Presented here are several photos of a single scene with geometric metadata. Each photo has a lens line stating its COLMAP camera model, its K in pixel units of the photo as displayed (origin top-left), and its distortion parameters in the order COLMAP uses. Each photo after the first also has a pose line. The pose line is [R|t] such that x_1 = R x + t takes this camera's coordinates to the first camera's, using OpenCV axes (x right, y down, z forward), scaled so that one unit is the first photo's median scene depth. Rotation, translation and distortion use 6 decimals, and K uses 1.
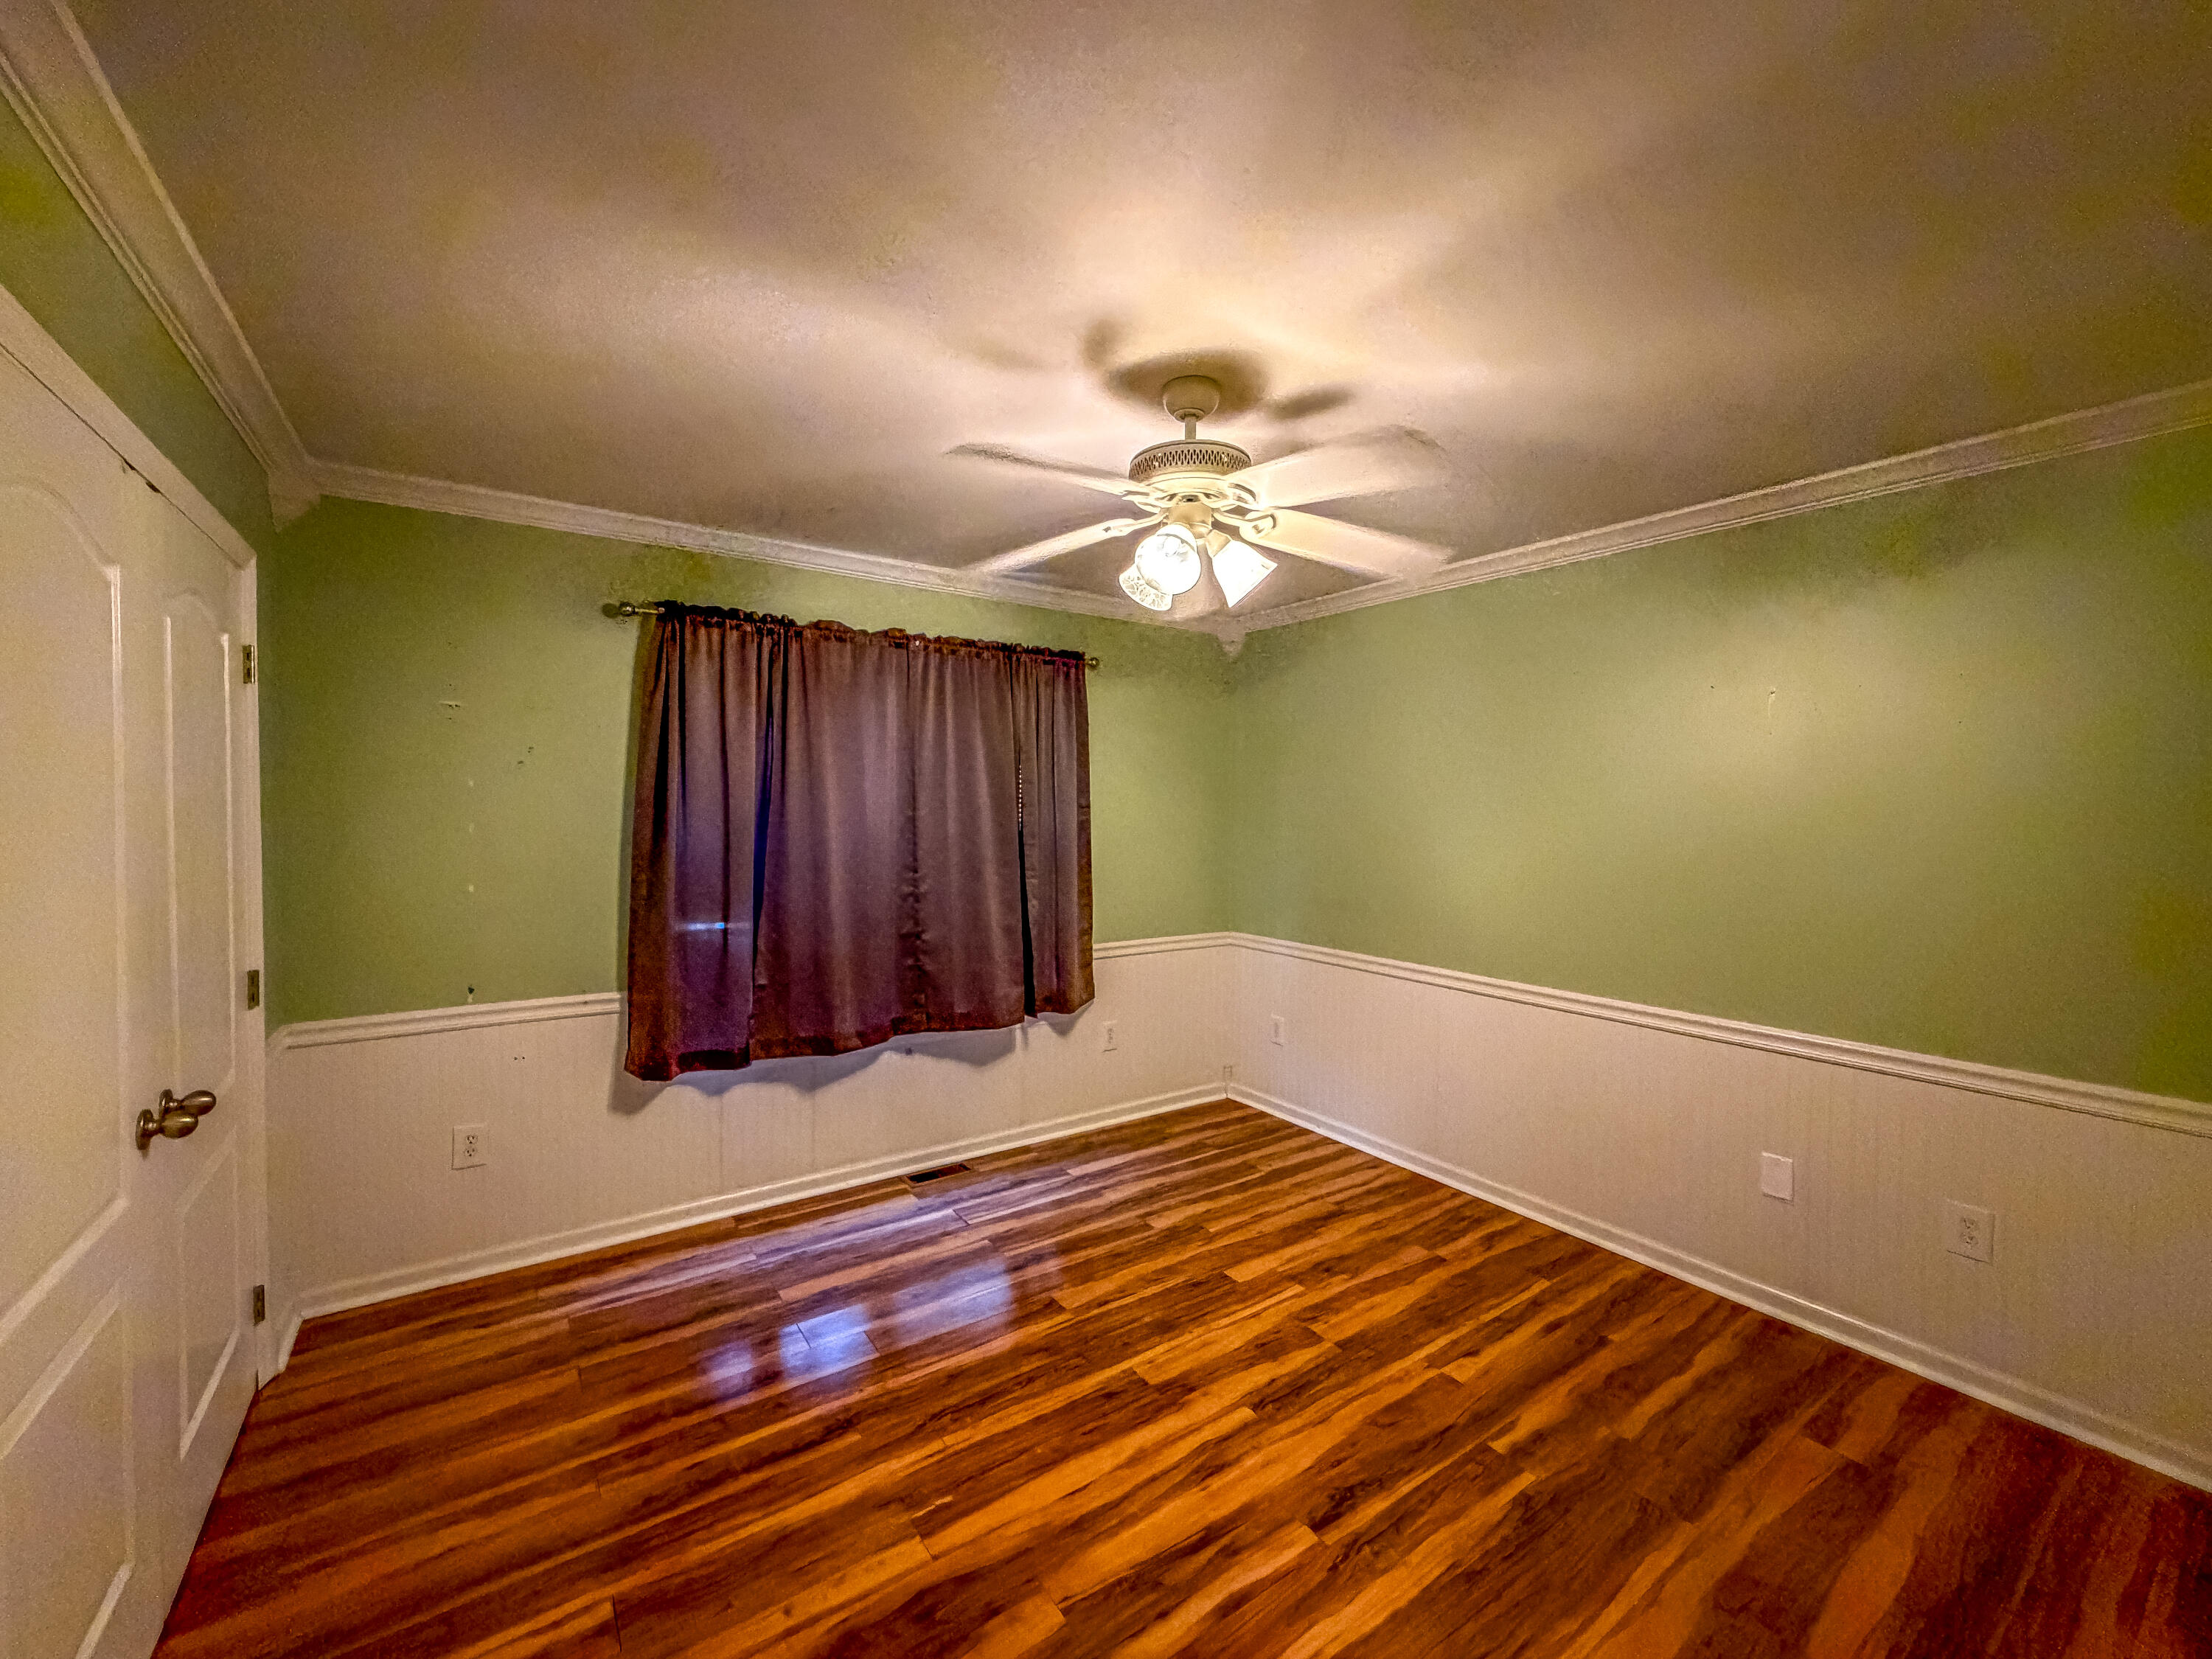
lens RADIAL K [[895.3, 0, 1097.0], [0, 895.3, 824.7], [0, 0, 1]] dist [0.000021, -0.000016]
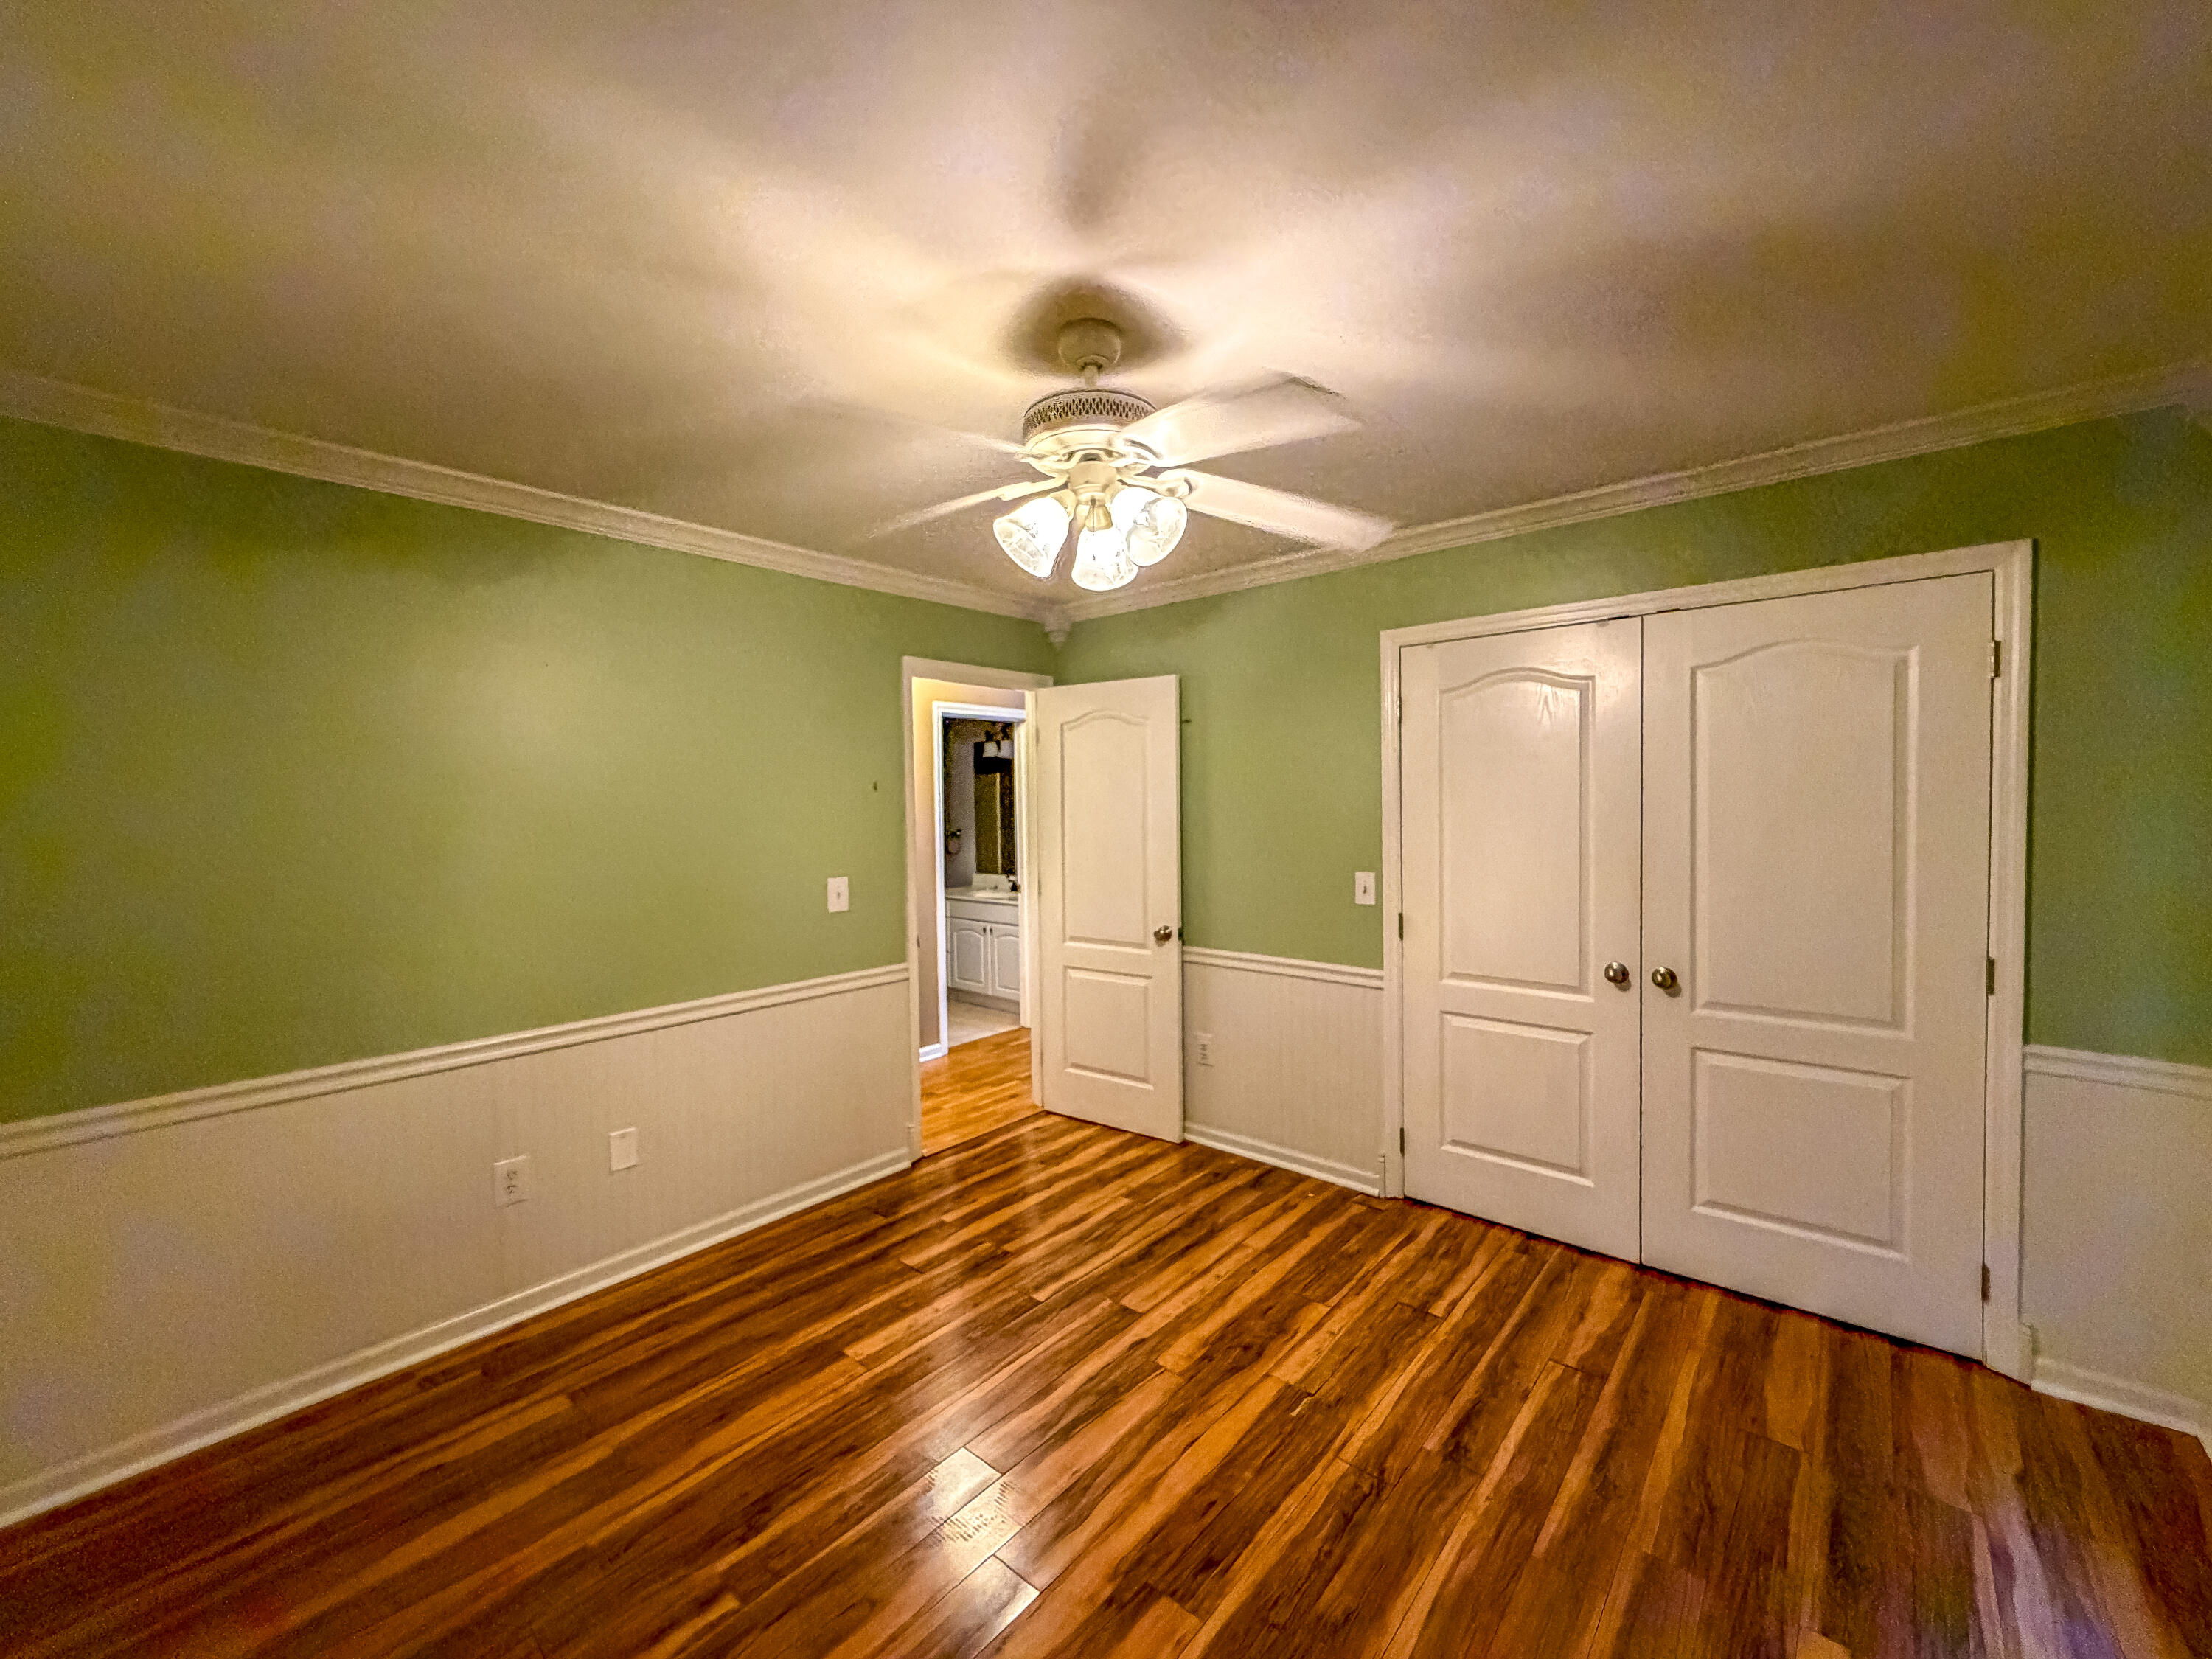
lens RADIAL K [[895.3, 0, 1097.0], [0, 895.3, 824.7], [0, 0, 1]] dist [0.000021, -0.000016]
pose [[-0.969760, 0.018983, -0.243320, 0.331096], [0.007005, 0.998725, 0.049996, -0.049147], [0.243959, 0.046779, -0.968657, 1.966394]]
